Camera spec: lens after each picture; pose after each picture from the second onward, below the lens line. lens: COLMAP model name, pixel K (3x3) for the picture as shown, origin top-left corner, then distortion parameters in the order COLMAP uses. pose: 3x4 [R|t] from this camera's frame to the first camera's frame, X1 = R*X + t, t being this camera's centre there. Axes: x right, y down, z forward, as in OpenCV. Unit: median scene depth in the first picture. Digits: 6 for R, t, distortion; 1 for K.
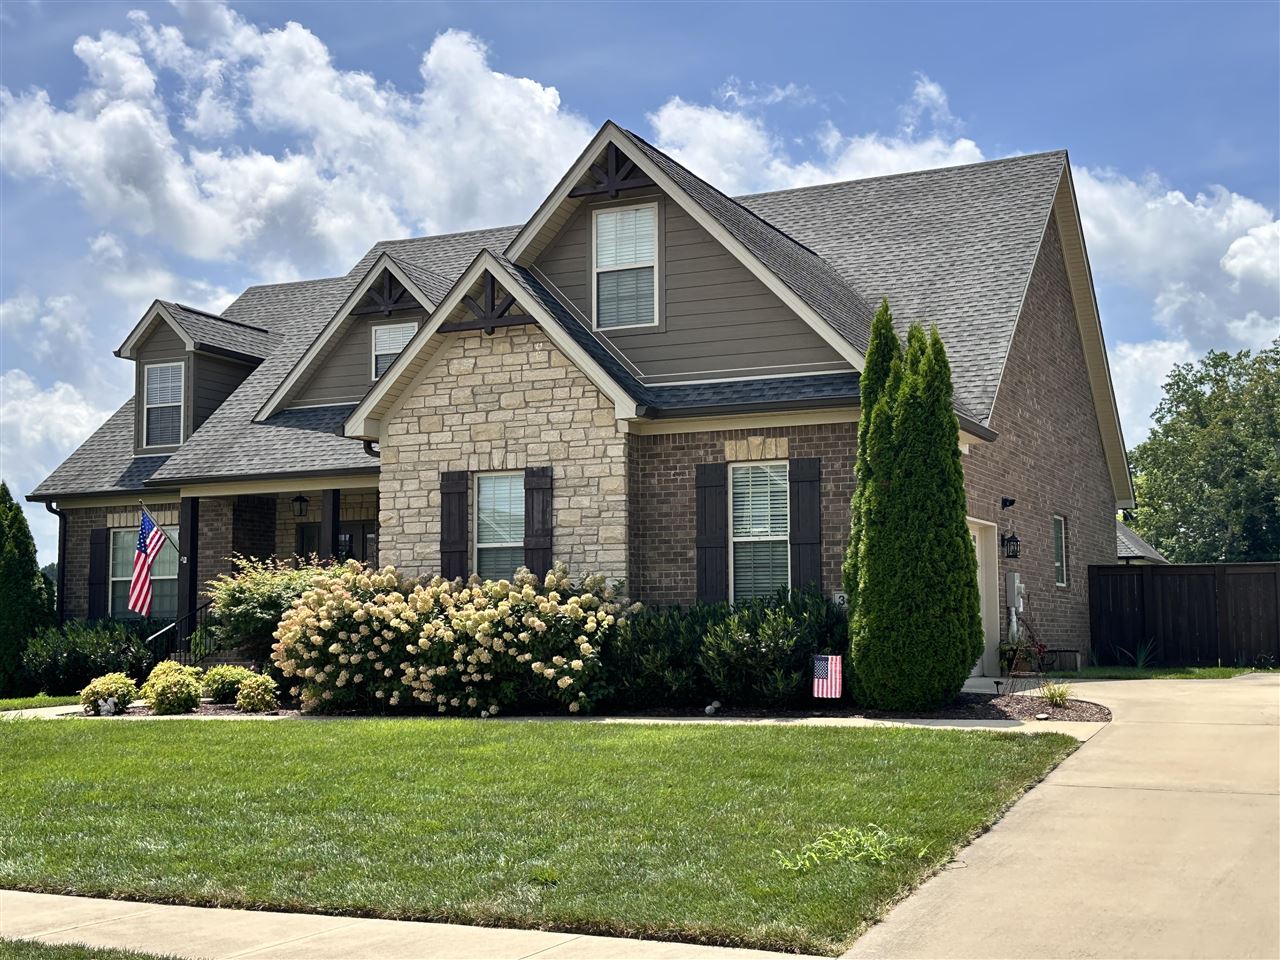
lens RADIAL K [[1645.6, 0, 631.1], [0, 1645.6, 484.1], [0, 0, 1]] dist [0.123504, 0.000000]
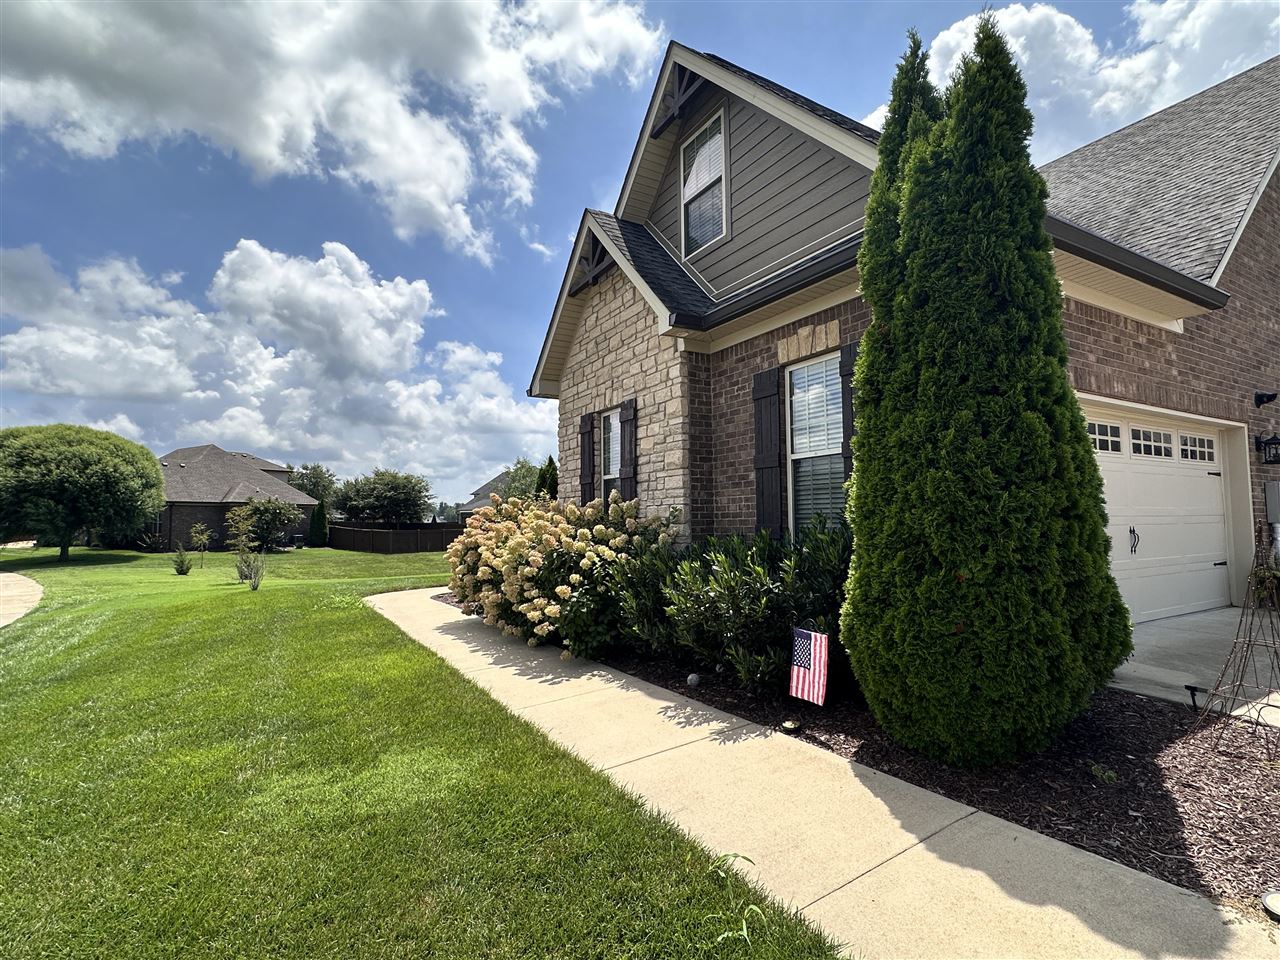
lens RADIAL K [[632.5, 0, 639.6], [0, 632.5, 482.6], [0, 0, 1]] dist [-0.000598, -0.000671]
pose [[0.825448, -0.039342, -0.563106, 0.173368], [0.058562, 0.998154, 0.016108, 0.035864], [0.561433, -0.046273, 0.826228, 0.667569]]
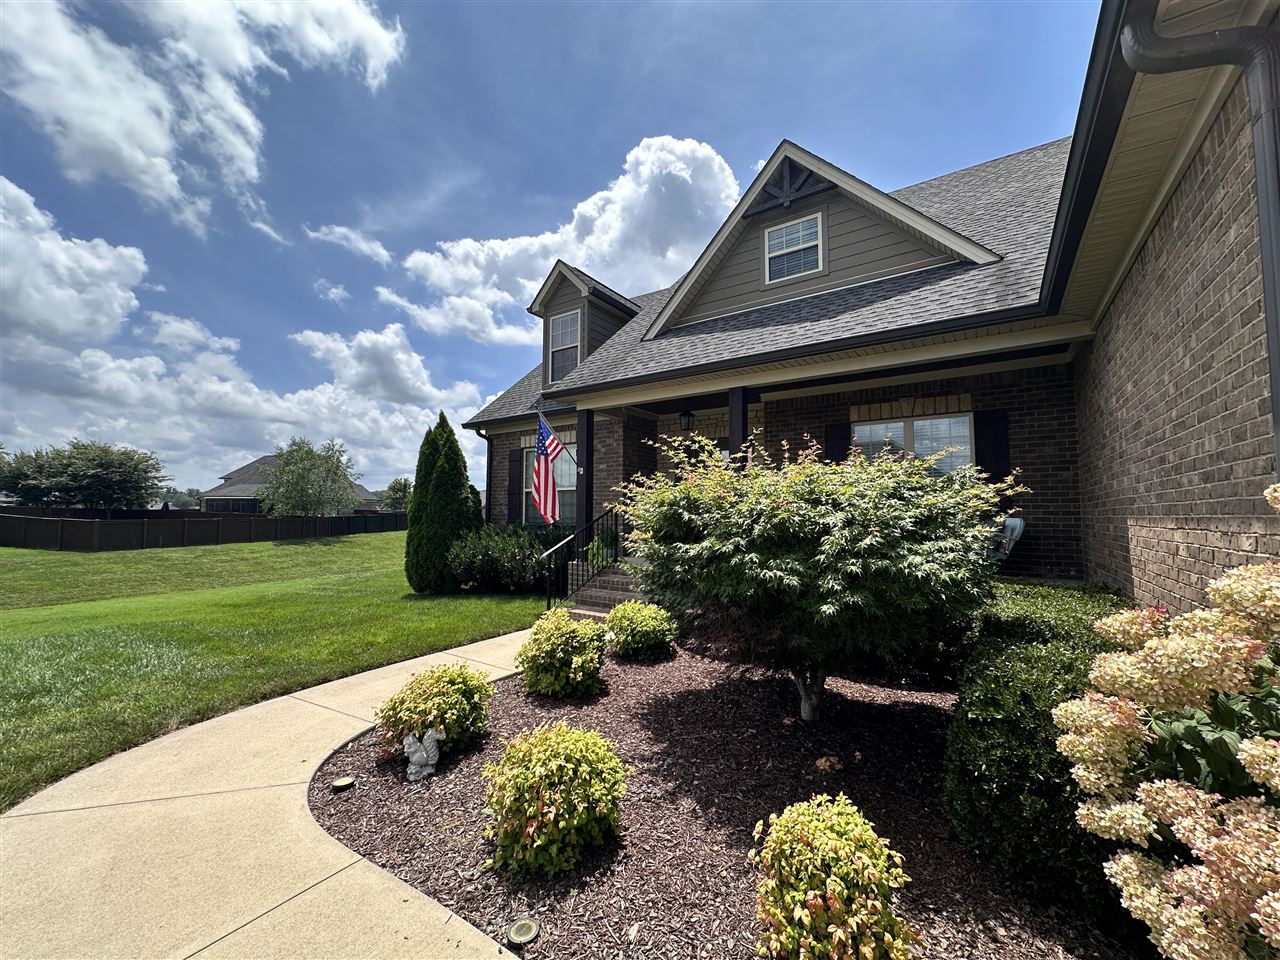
lens RADIAL K [[512.9, 0, 637.0], [0, 512.9, 481.1], [0, 0, 1]] dist [-0.002397, 0.000498]
pose [[0.987275, -0.000956, -0.159021, -0.252704], [0.005701, 0.999552, 0.029387, 0.058830], [0.158922, -0.029919, 0.986838, 0.949122]]
